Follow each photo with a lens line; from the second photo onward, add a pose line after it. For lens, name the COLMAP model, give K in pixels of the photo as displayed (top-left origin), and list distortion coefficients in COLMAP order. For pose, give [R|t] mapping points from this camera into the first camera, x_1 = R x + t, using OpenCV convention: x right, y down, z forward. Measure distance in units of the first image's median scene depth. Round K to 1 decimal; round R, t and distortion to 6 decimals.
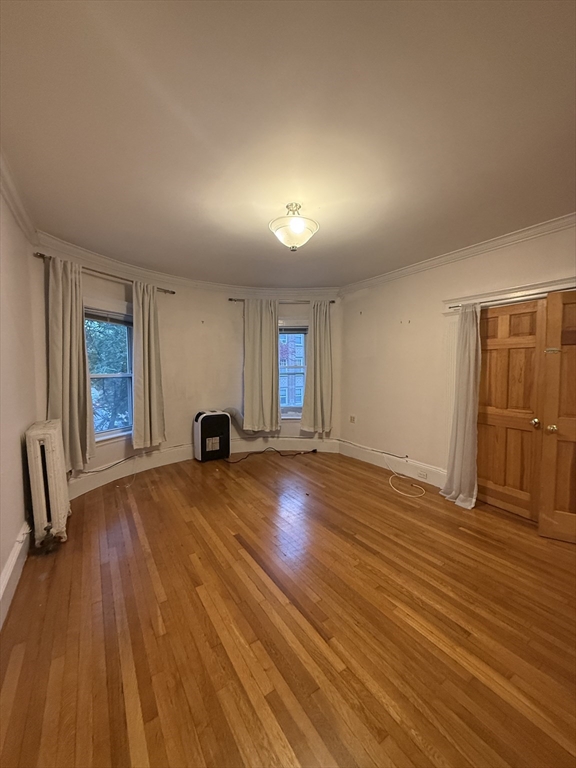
lens RADIAL K [[305.1, 0, 287.7], [0, 305.1, 384.2], [0, 0, 1]] dist [0.000746, 0.000135]
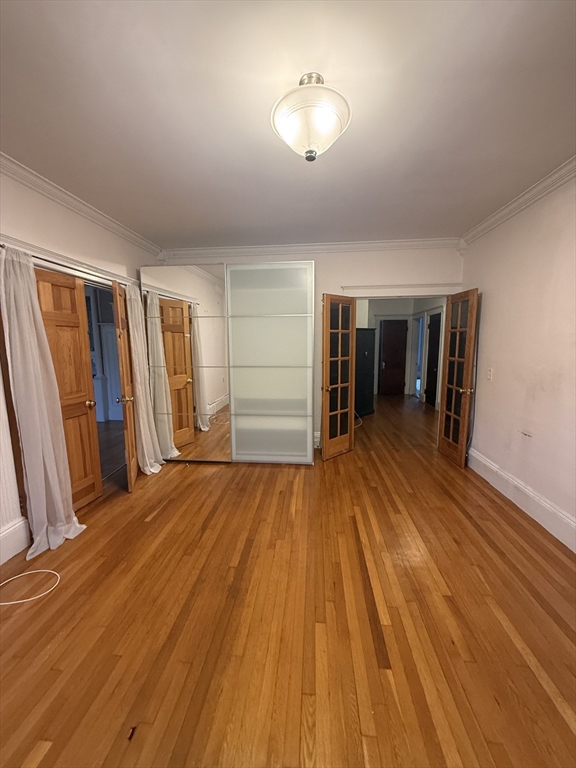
lens RADIAL K [[305.1, 0, 288.1], [0, 305.1, 383.8], [0, 0, 1]] dist [0.000746, 0.000135]
pose [[-0.787475, -0.068267, 0.612554, -0.357114], [0.041931, 0.985611, 0.163748, -0.085337], [-0.614918, 0.154632, -0.773282, 1.572744]]
